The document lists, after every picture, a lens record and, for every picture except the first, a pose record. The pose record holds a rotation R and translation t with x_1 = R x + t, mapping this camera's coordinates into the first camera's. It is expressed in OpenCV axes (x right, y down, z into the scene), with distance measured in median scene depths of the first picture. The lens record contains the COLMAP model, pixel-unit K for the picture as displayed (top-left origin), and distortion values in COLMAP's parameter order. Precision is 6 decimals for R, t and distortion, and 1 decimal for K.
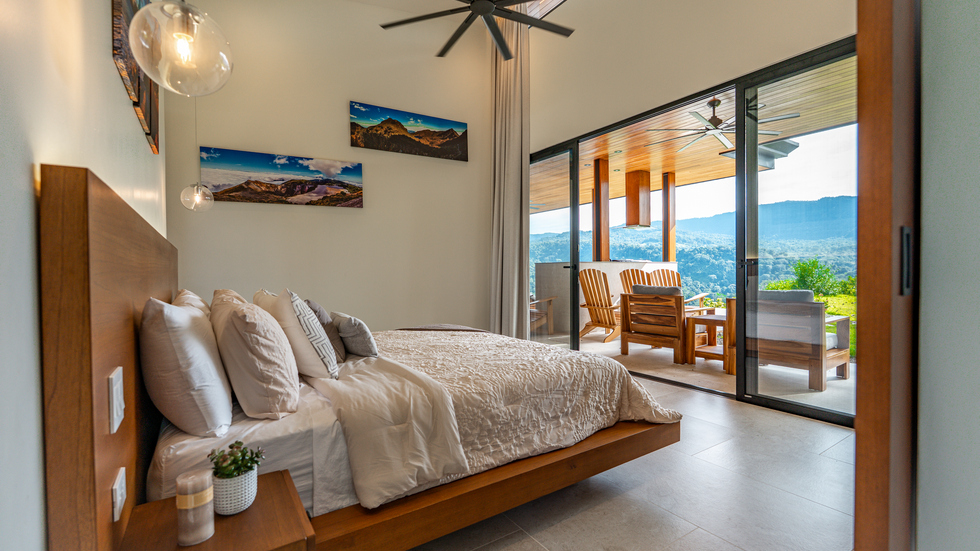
lens RADIAL K [[429.4, 0, 497.9], [0, 429.4, 283.3], [0, 0, 1]] dist [-0.001222, 0.001174]
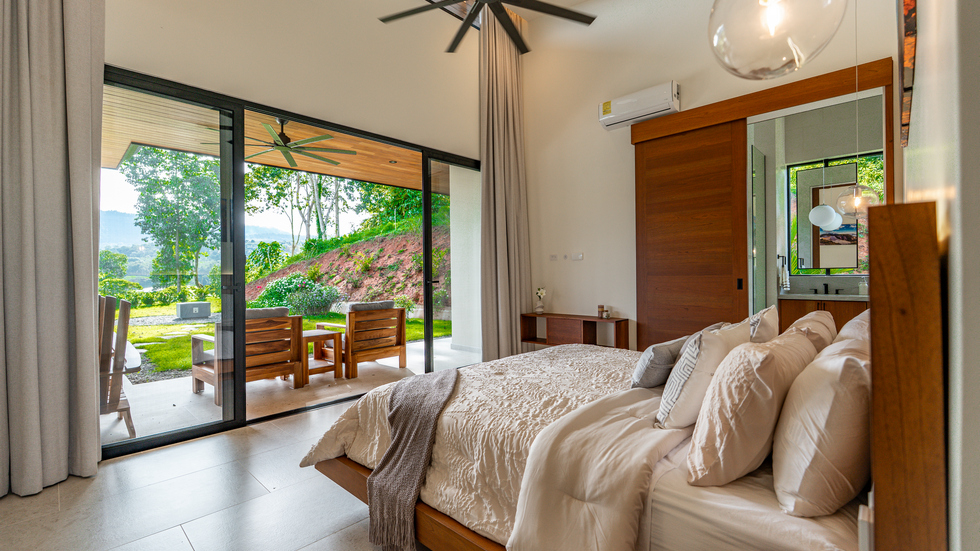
lens RADIAL K [[429.4, 0, 489.6], [0, 429.4, 275.6], [0, 0, 1]] dist [-0.001222, 0.001174]
pose [[-0.204921, 0.005043, 0.978765, -1.741076], [0.043296, 0.999055, 0.003917, -0.129861], [-0.977820, 0.043179, -0.204946, 2.327563]]
